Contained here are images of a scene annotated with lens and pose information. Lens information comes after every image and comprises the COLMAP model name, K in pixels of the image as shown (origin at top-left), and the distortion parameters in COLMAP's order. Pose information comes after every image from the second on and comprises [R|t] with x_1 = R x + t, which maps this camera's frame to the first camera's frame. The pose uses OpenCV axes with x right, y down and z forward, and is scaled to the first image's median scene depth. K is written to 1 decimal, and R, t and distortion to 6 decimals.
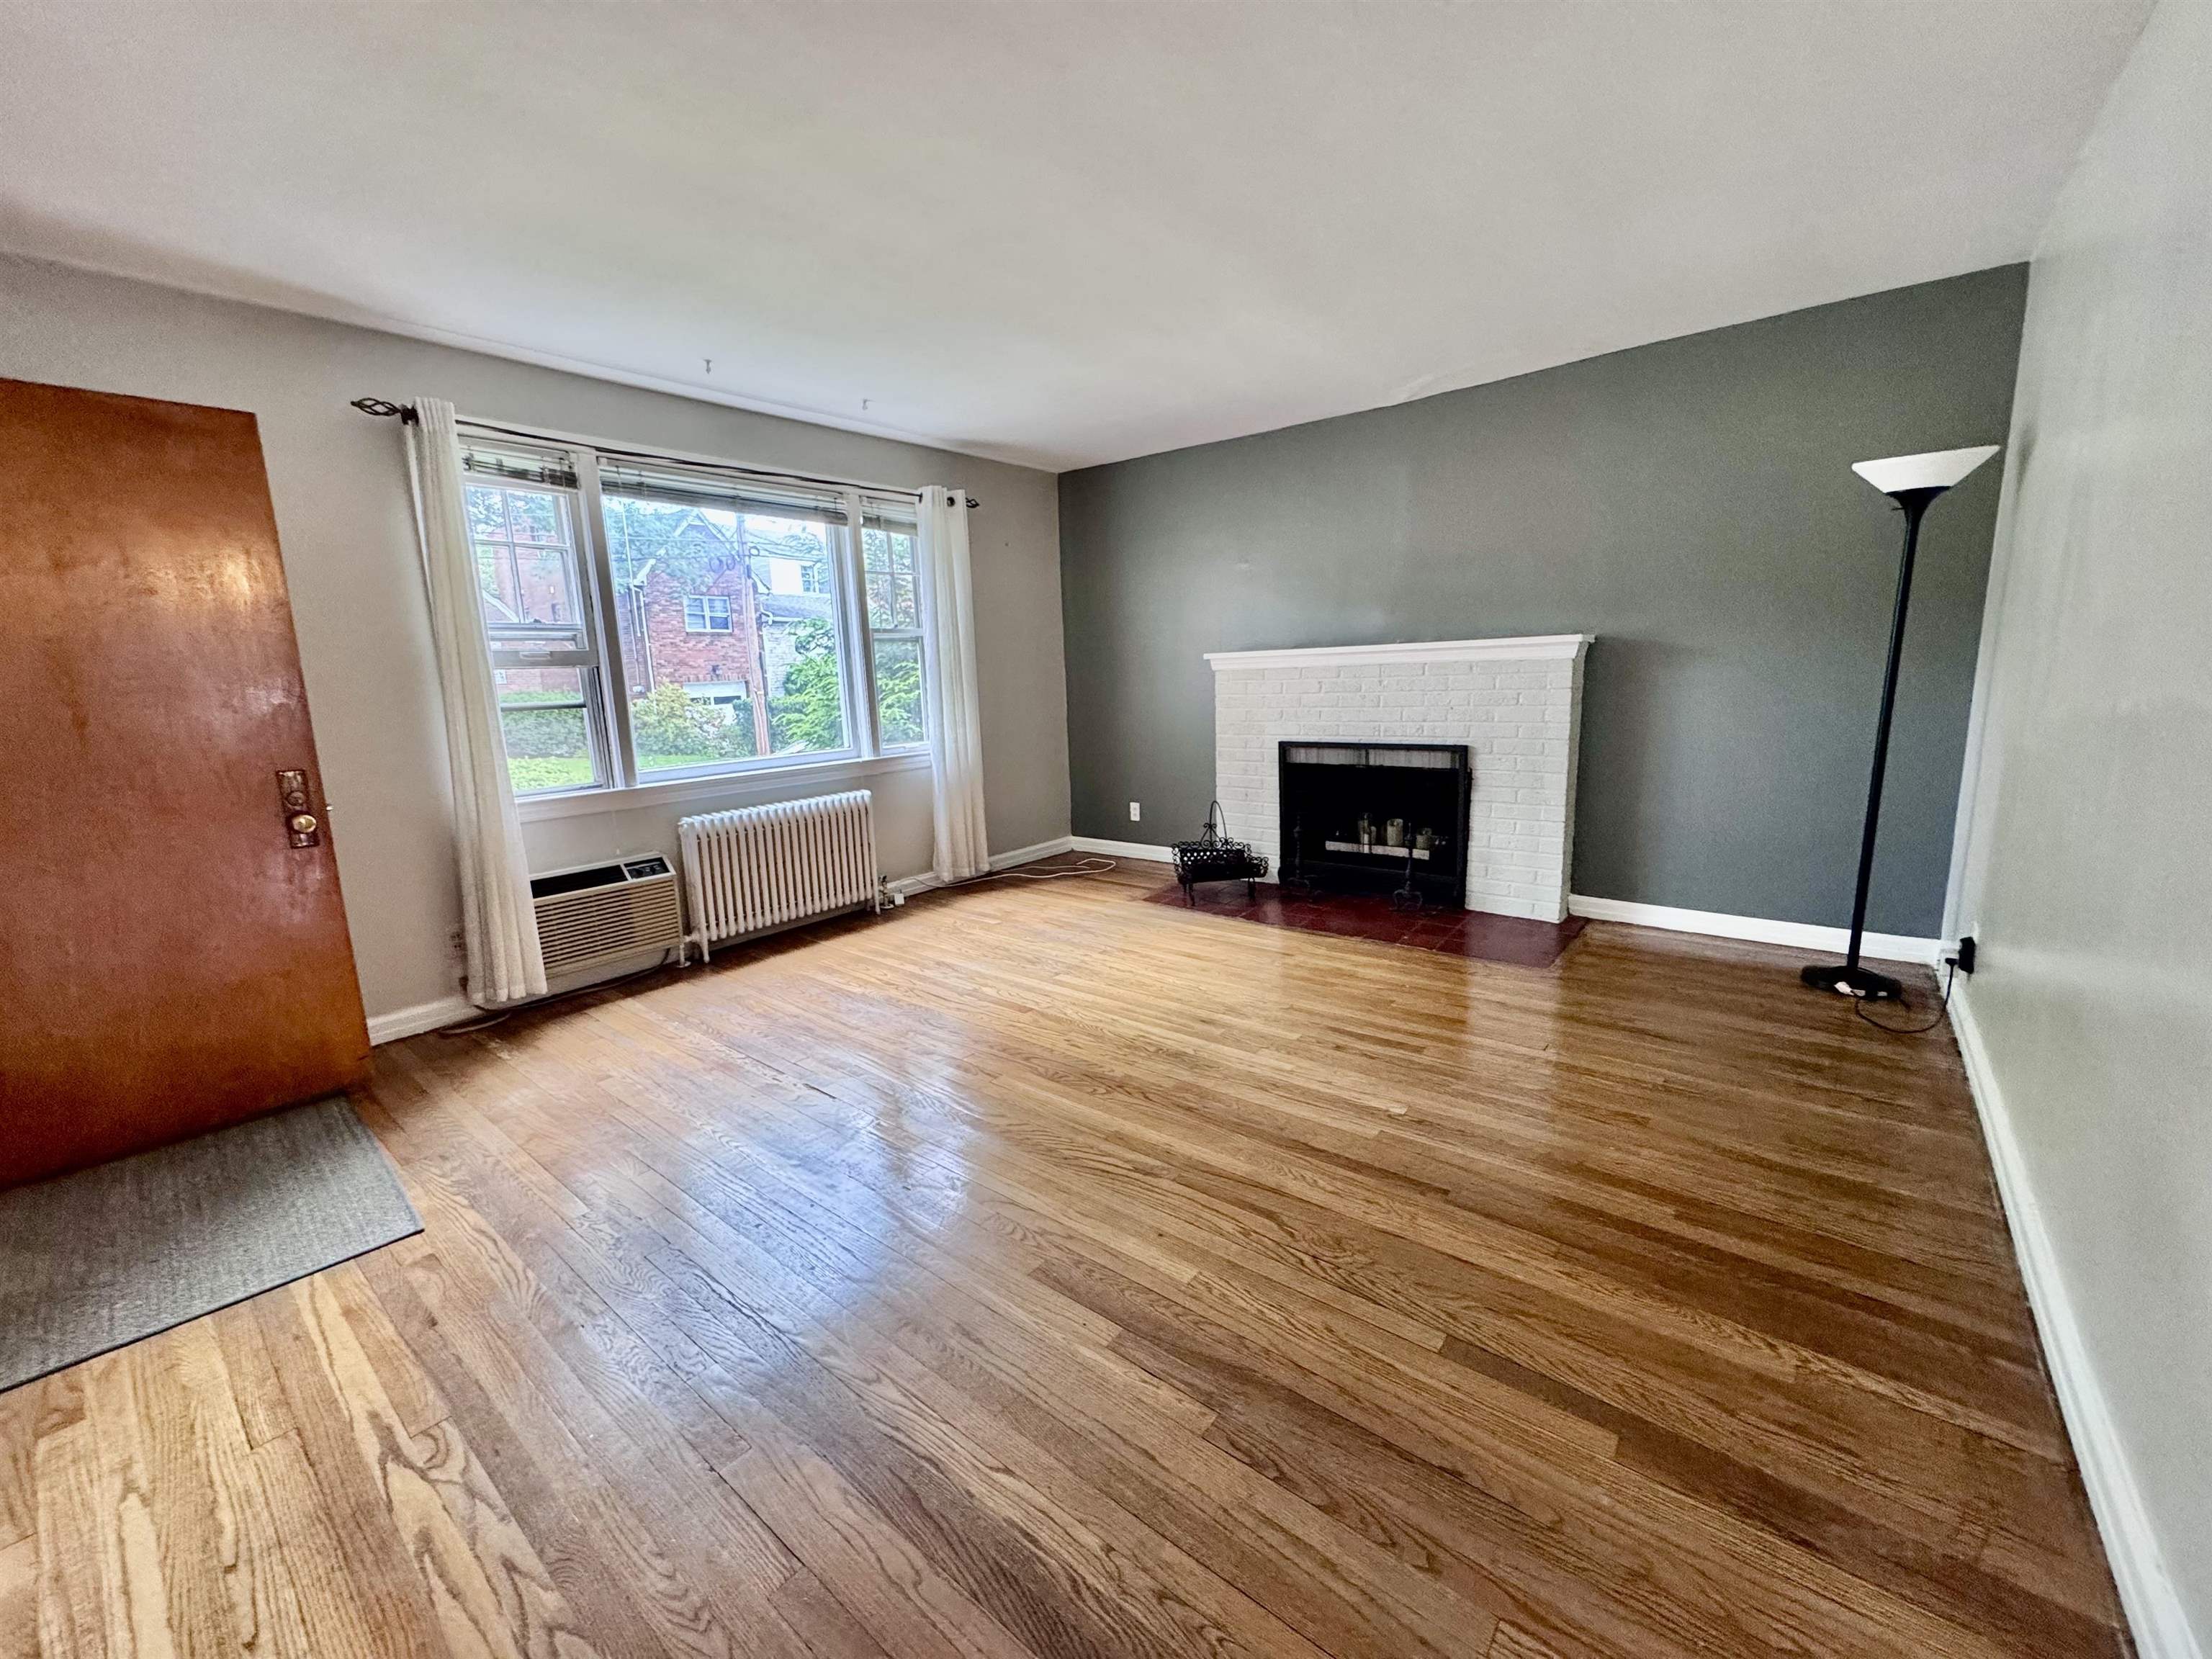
lens RADIAL K [[888.2, 0, 1097.8], [0, 888.2, 827.5], [0, 0, 1]] dist [-0.002514, 0.000905]
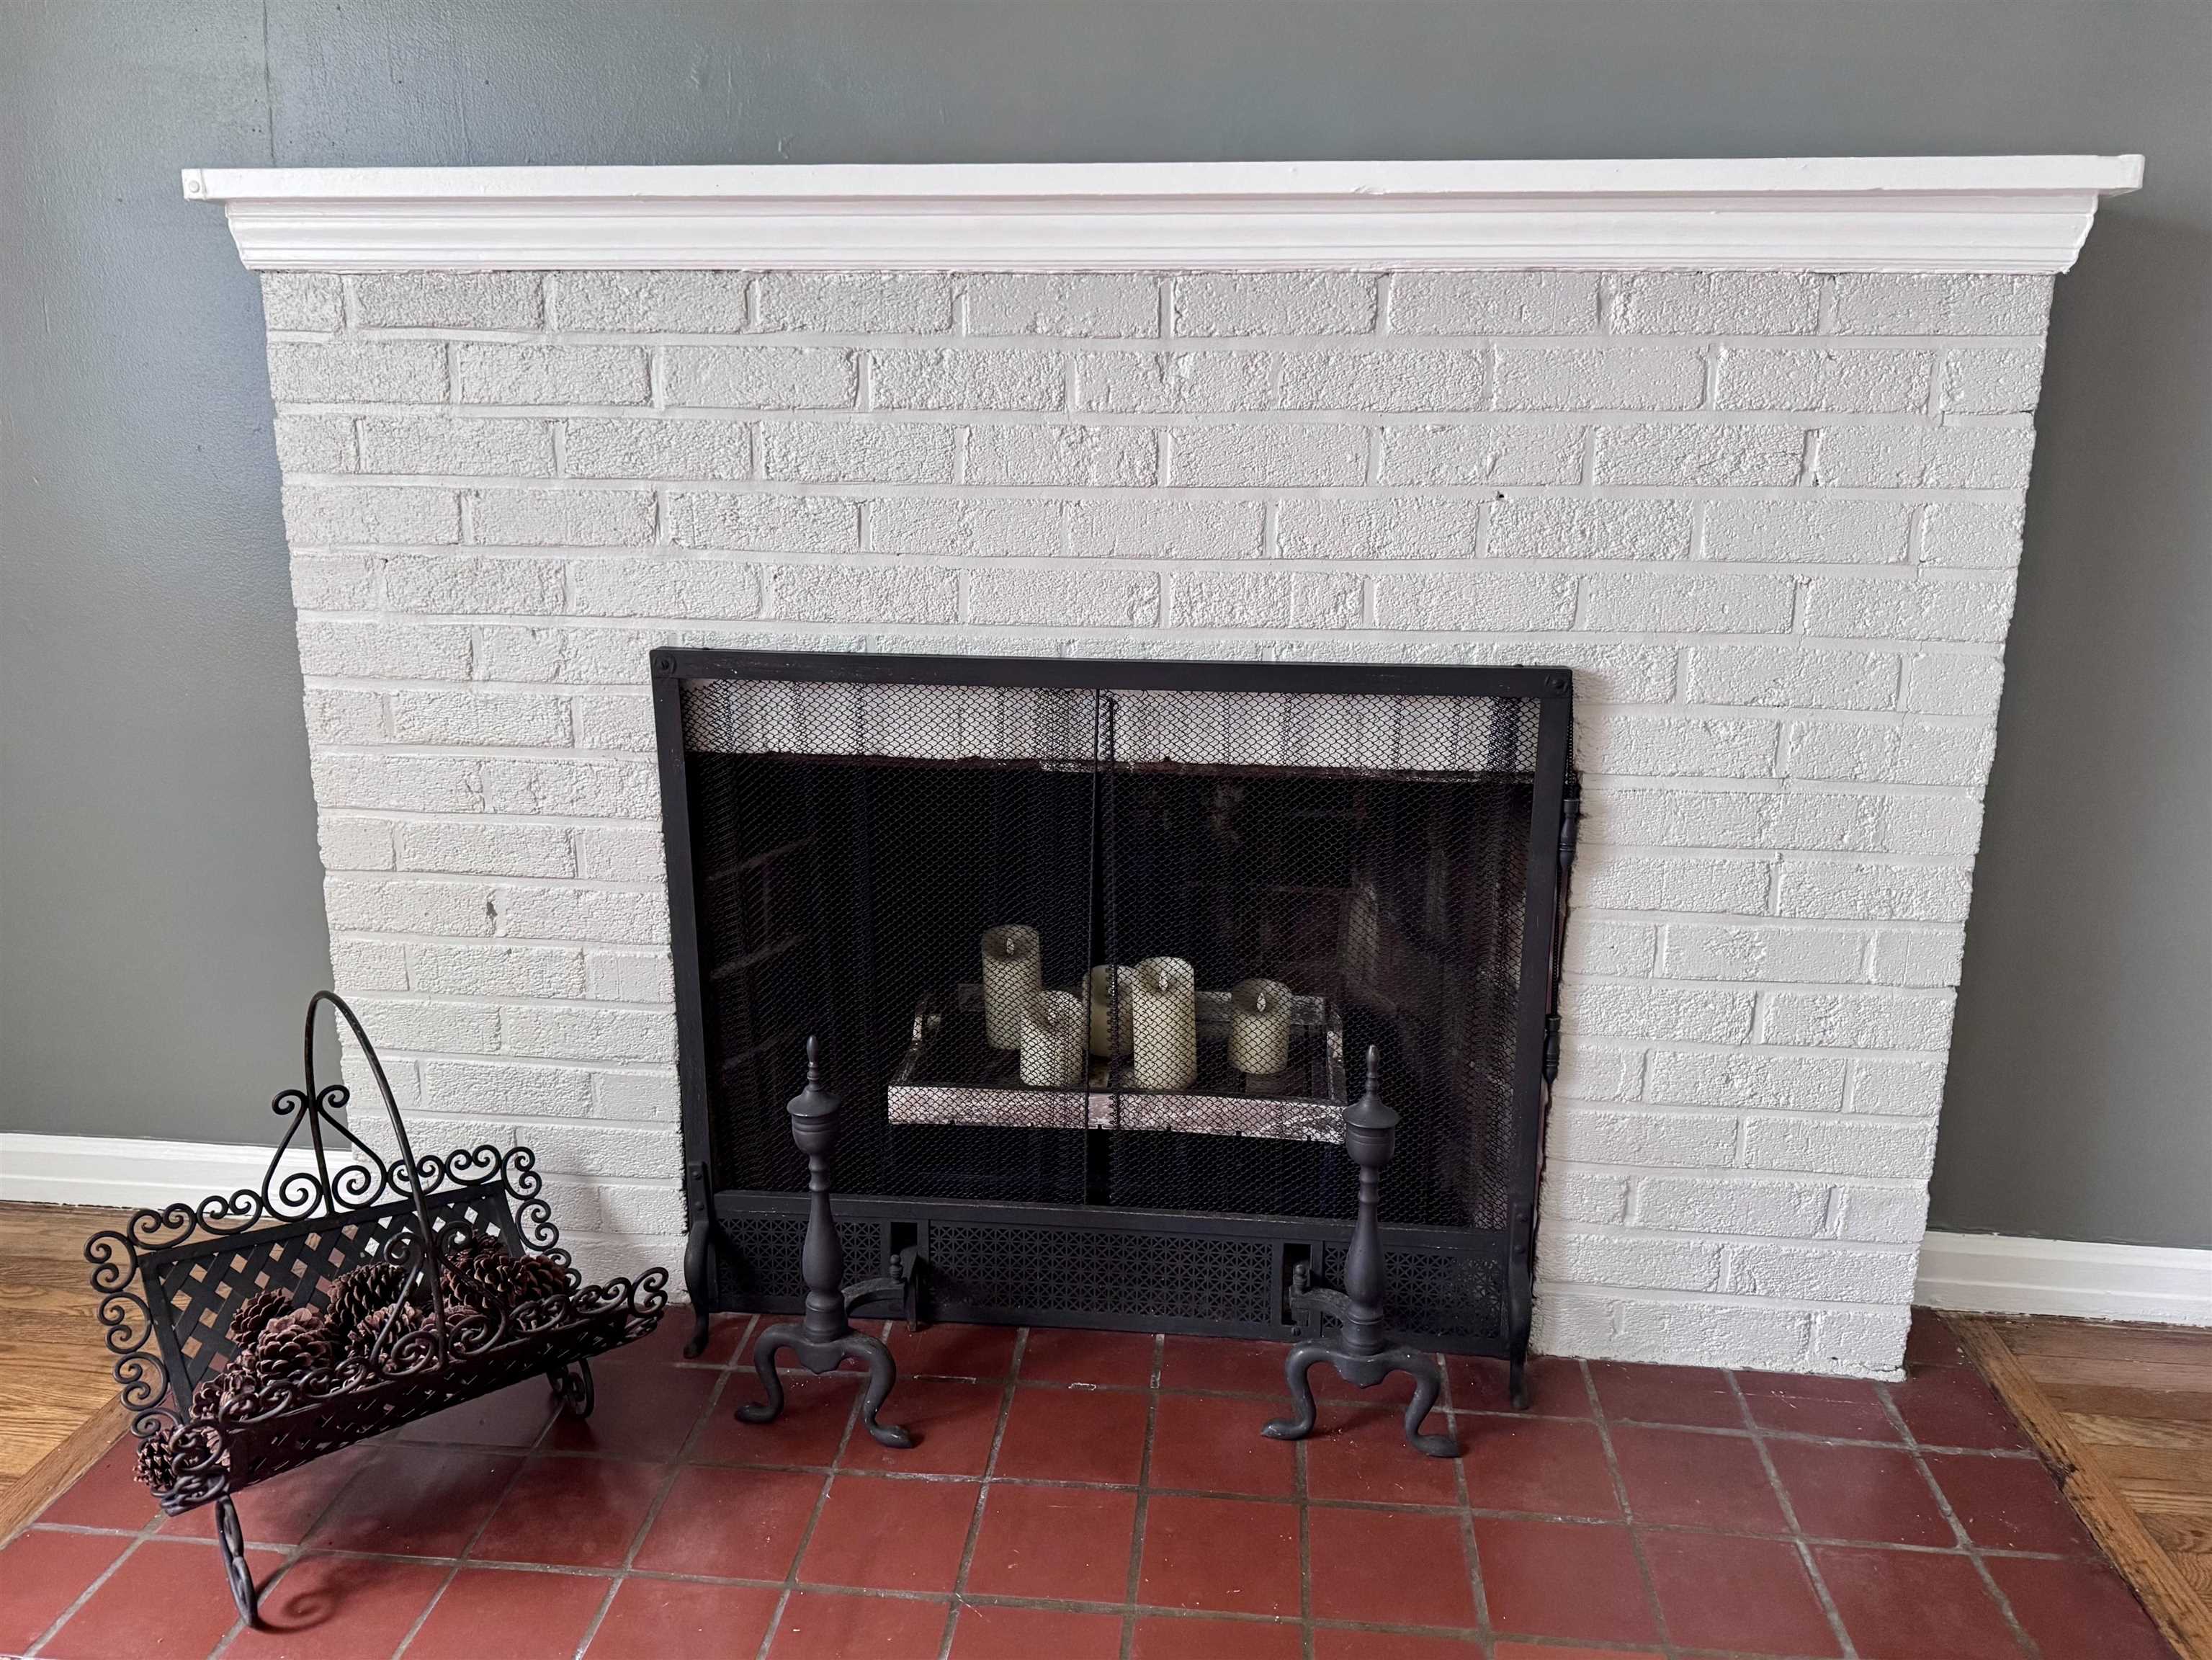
lens RADIAL K [[1542.0, 0, 1101.7], [0, 1542.0, 843.6], [0, 0, 1]] dist [0.013682, -0.001731]
pose [[0.820516, -0.087236, 0.564928, 0.102386], [0.057824, 0.995884, 0.069799, -0.085066], [-0.568692, -0.024605, 0.822183, 0.773593]]
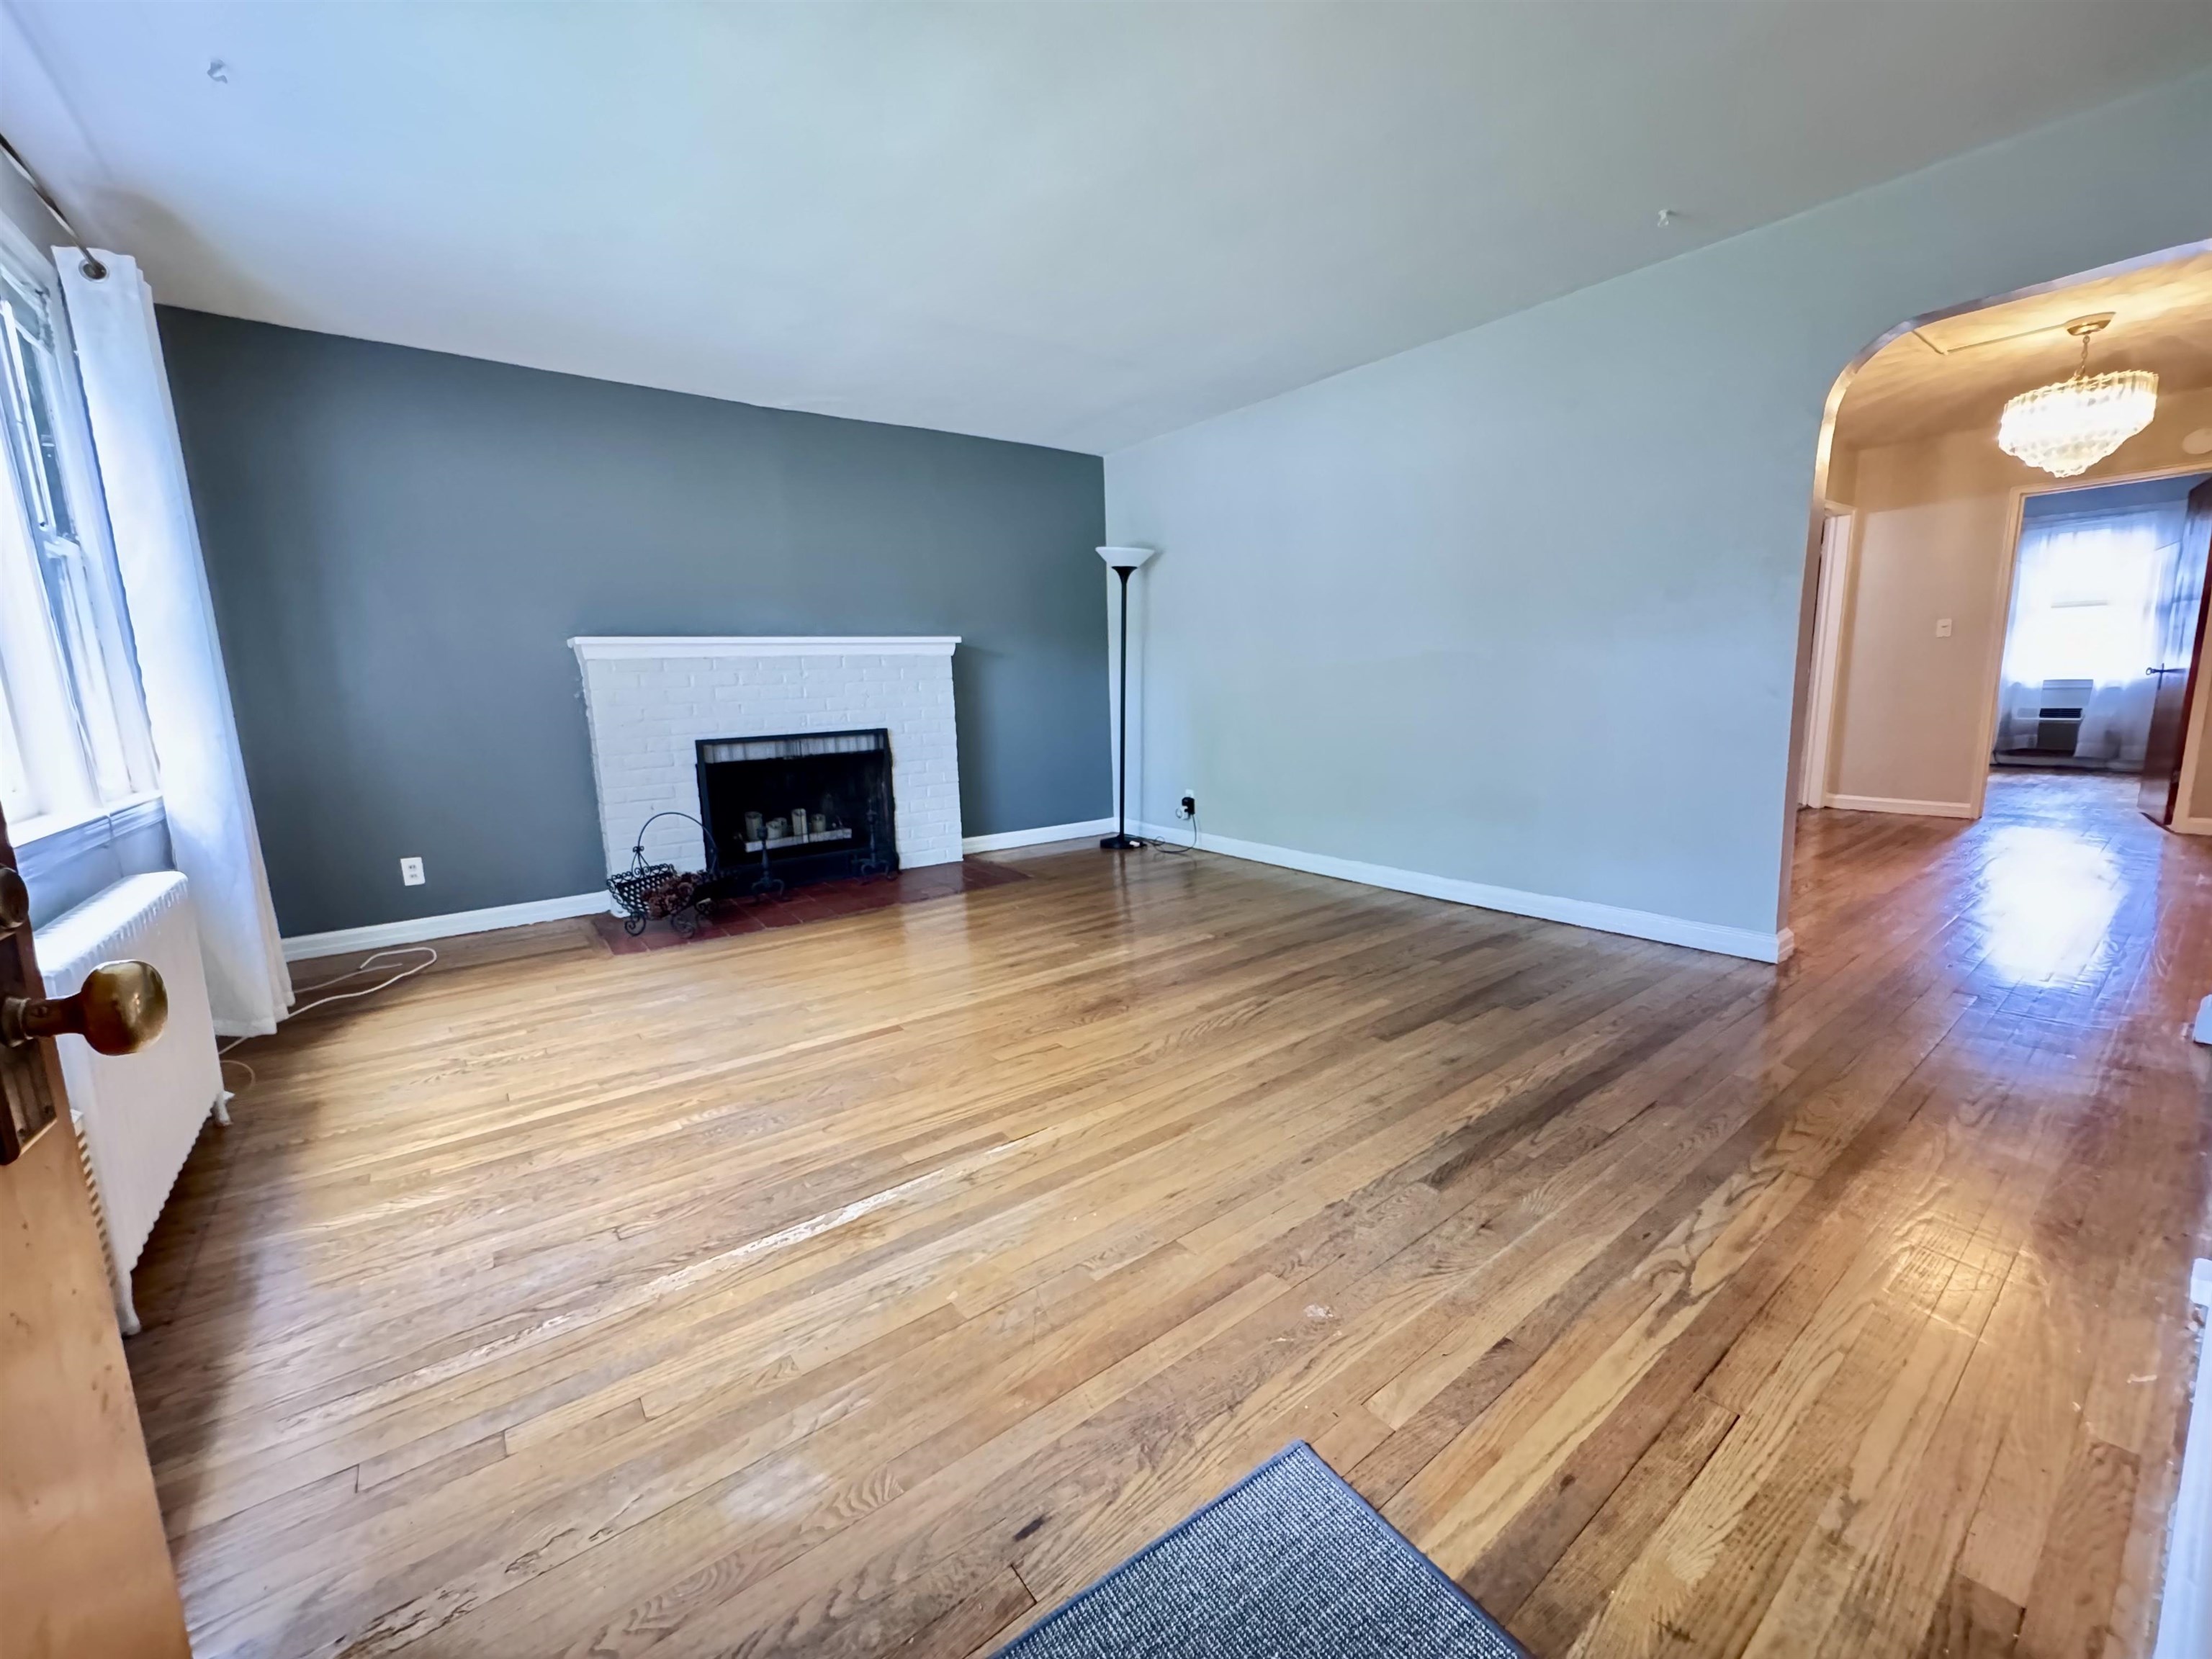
lens RADIAL K [[888.2, 0, 1109.6], [0, 888.2, 824.8], [0, 0, 1]] dist [-0.002514, 0.000905]
pose [[0.228662, -0.128993, 0.964922, -0.675866], [0.191983, 0.977693, 0.085205, -0.012239], [-0.954388, 0.165765, 0.248326, 0.468391]]
